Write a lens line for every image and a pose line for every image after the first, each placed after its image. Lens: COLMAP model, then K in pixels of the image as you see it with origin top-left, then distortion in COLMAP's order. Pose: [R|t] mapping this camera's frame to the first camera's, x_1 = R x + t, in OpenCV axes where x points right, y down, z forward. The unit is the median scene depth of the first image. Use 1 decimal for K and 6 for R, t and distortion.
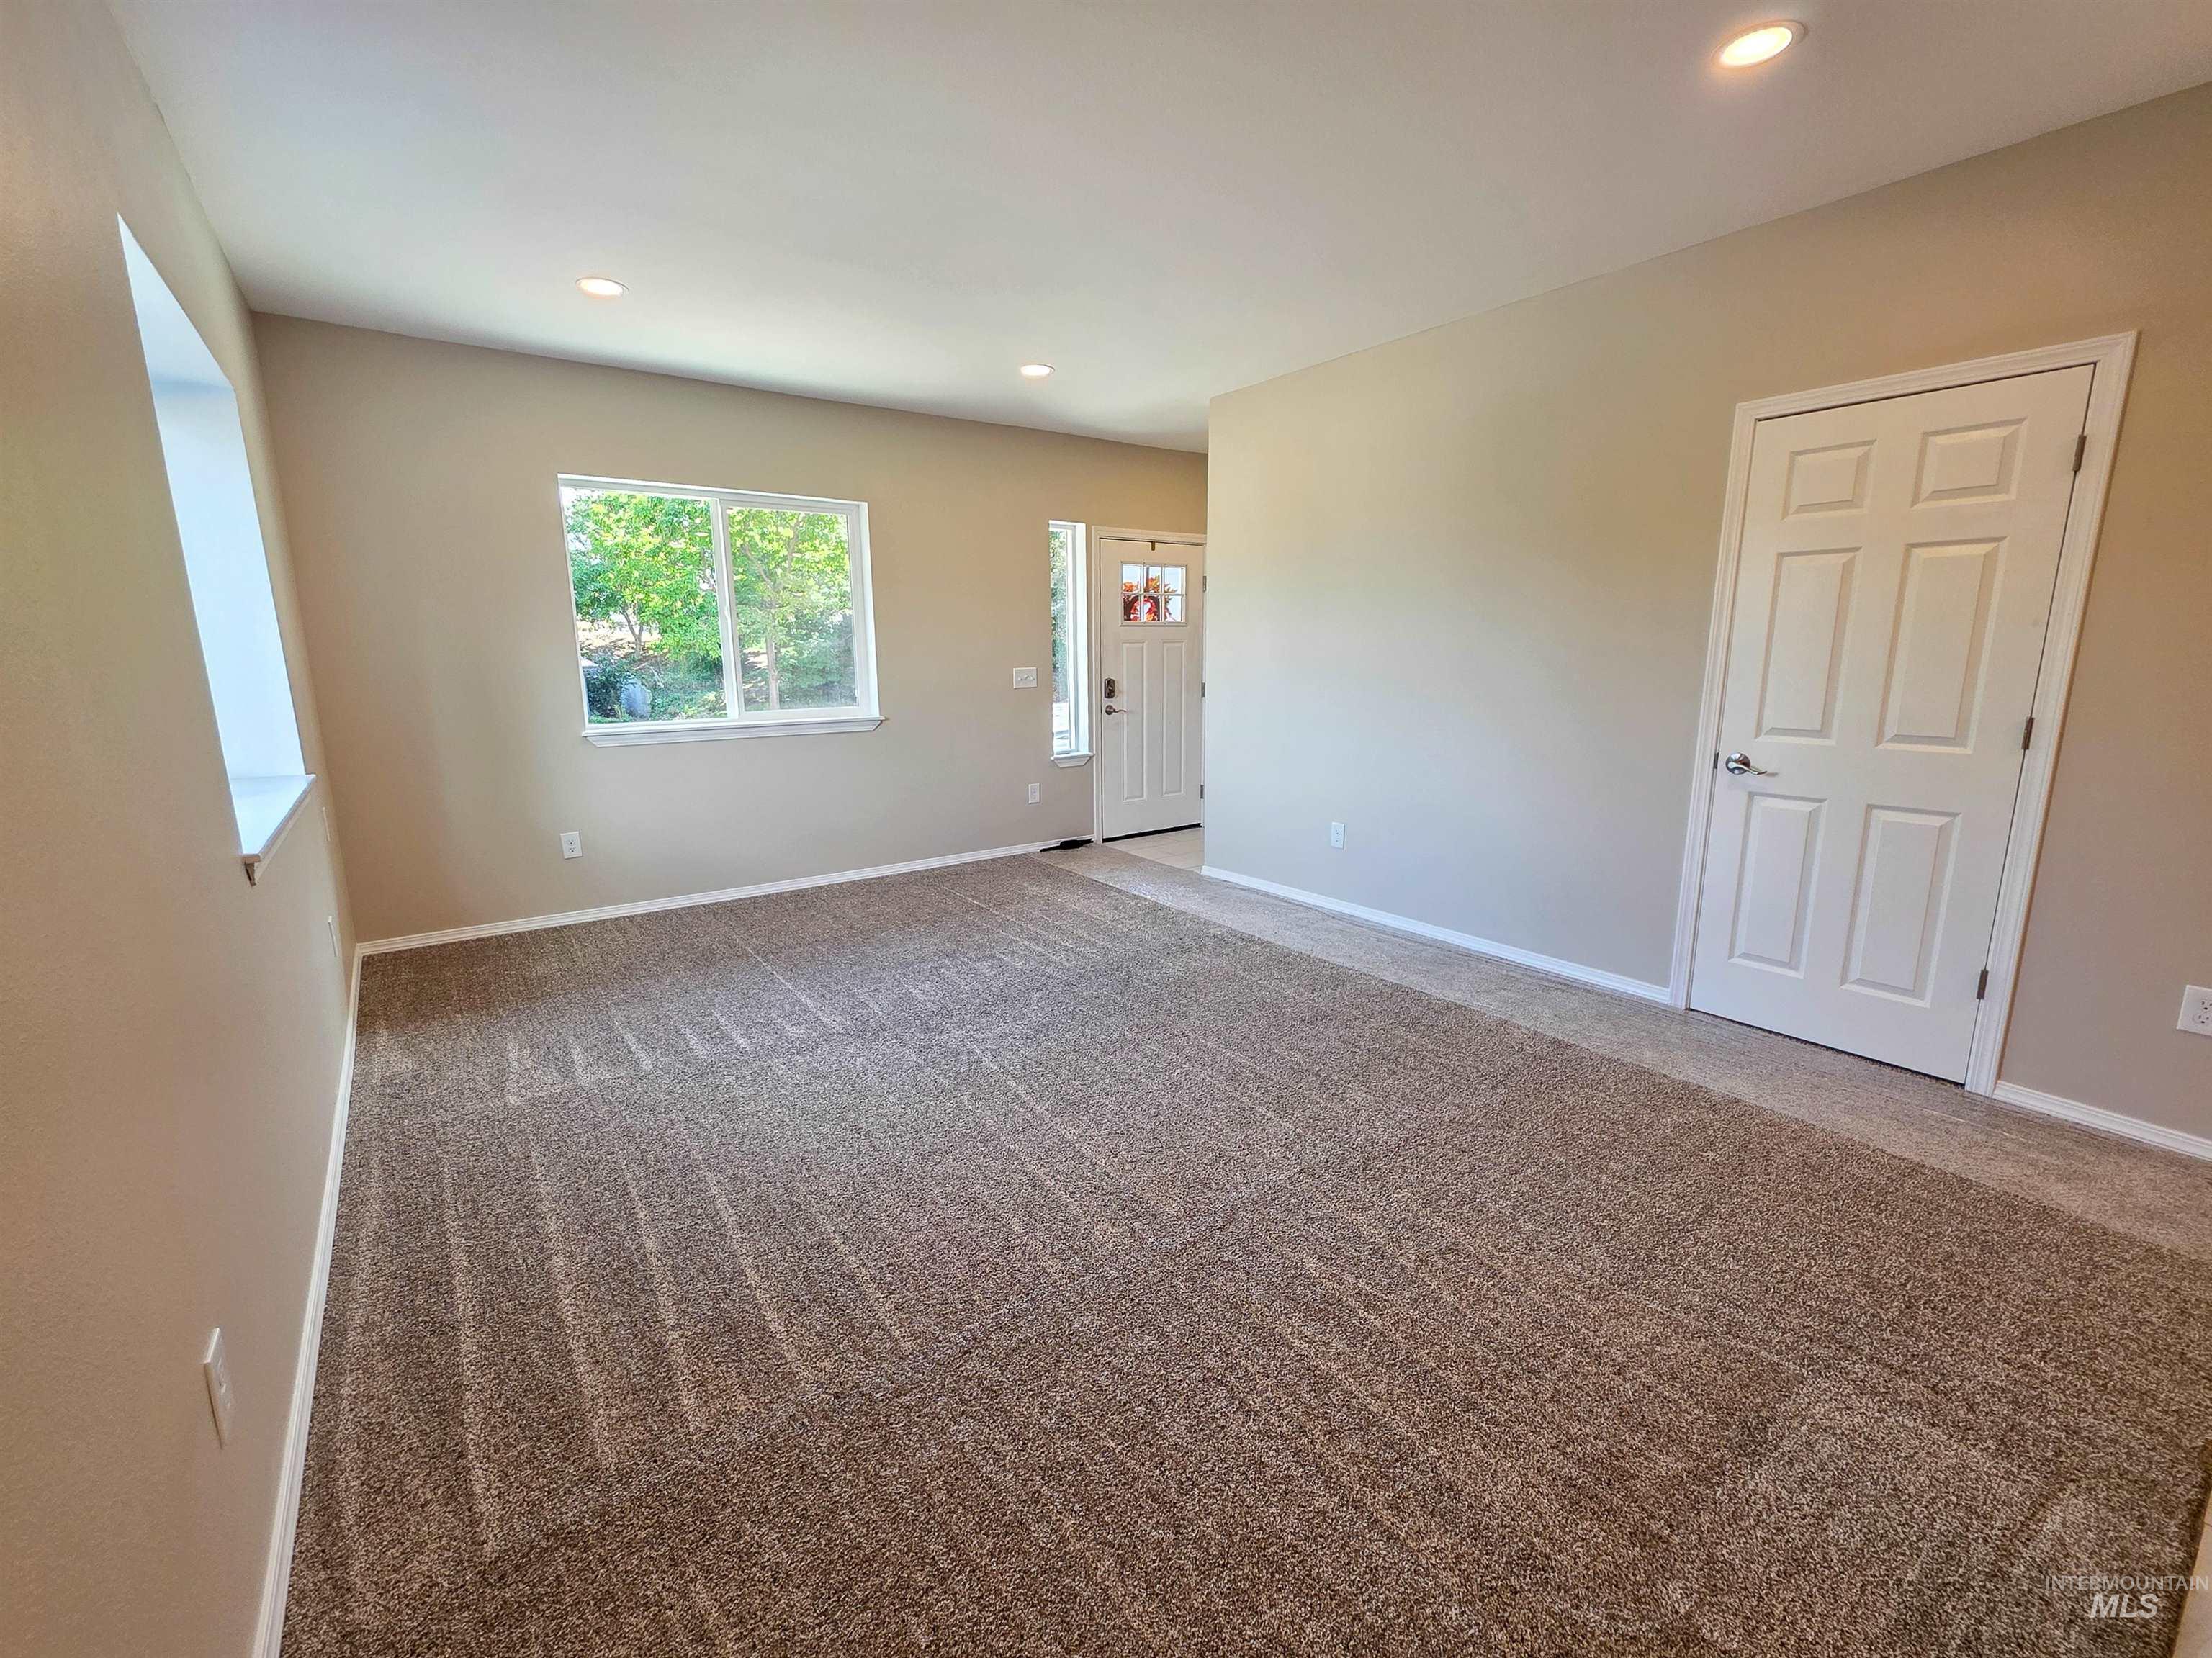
lens RADIAL K [[927.8, 0, 1098.1], [0, 927.8, 824.2], [0, 0, 1]] dist [0.002459, 0.000176]
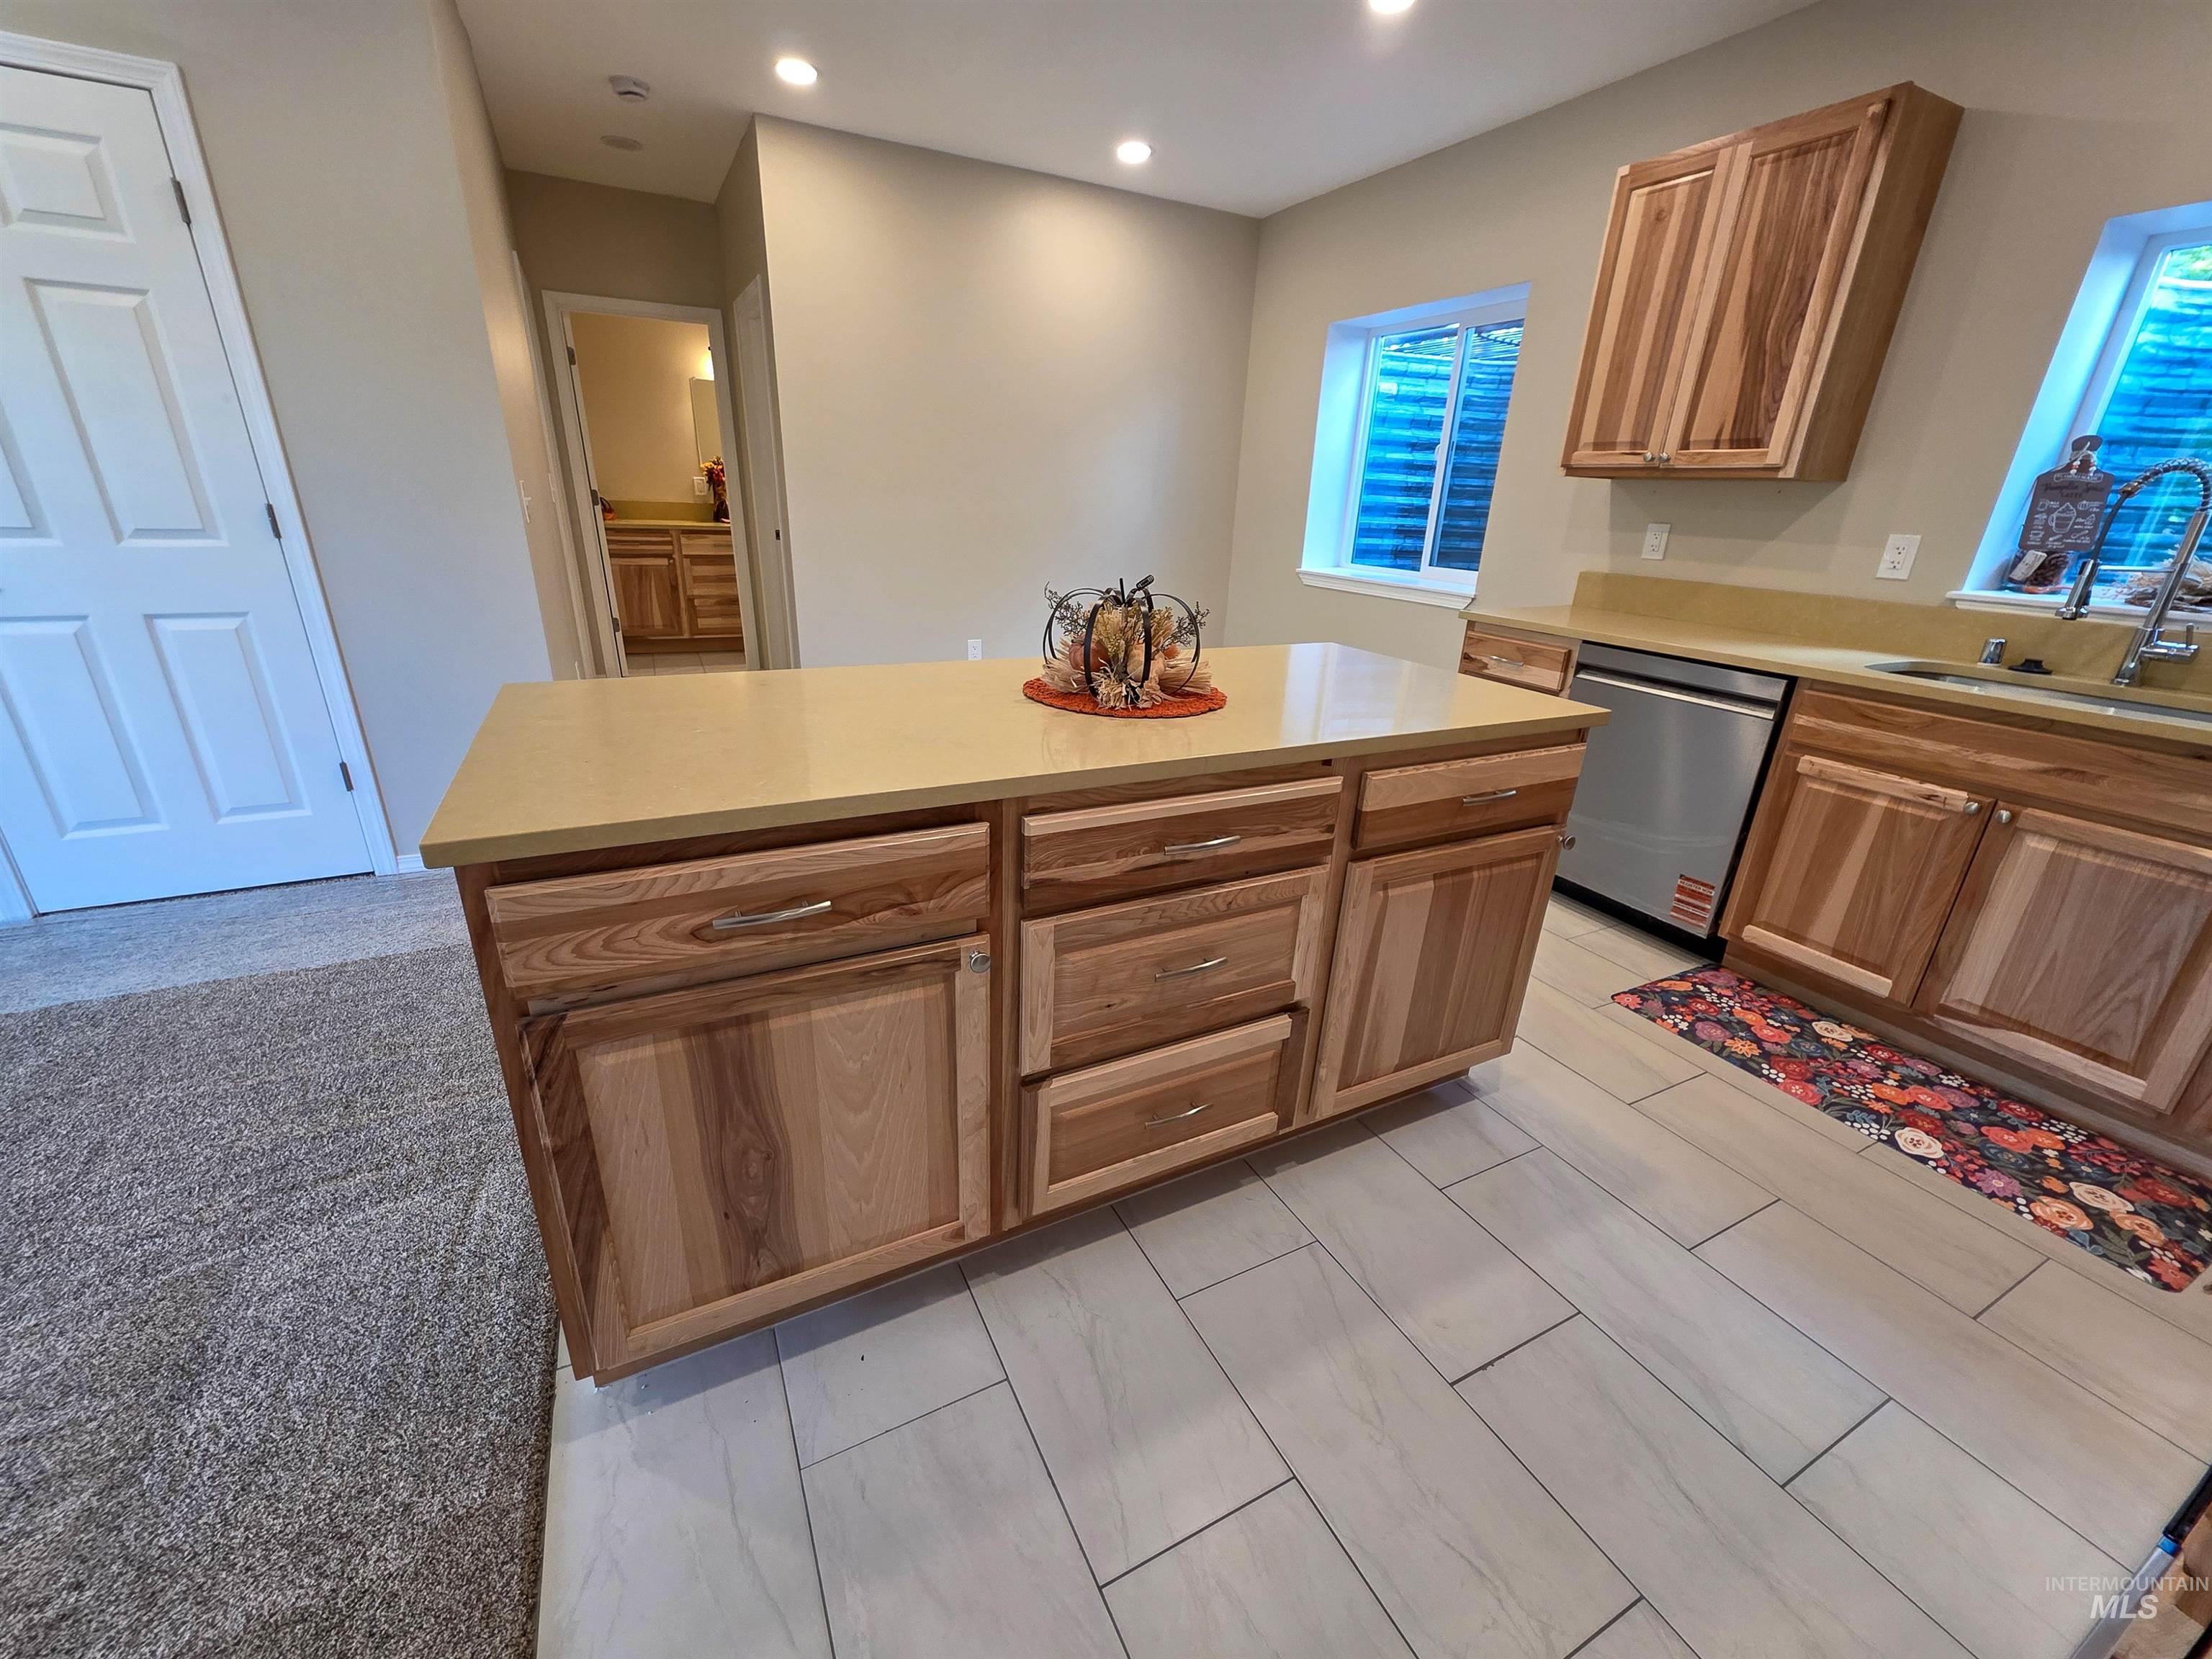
lens RADIAL K [[882.5, 0, 1106.0], [0, 882.5, 829.5], [0, 0, 1]] dist [0.000832, 0.000145]
pose [[0.140188, -0.343379, 0.928675, 0.129332], [0.146500, 0.934808, 0.323531, 0.031640], [-0.979227, 0.090696, 0.181354, -0.003838]]
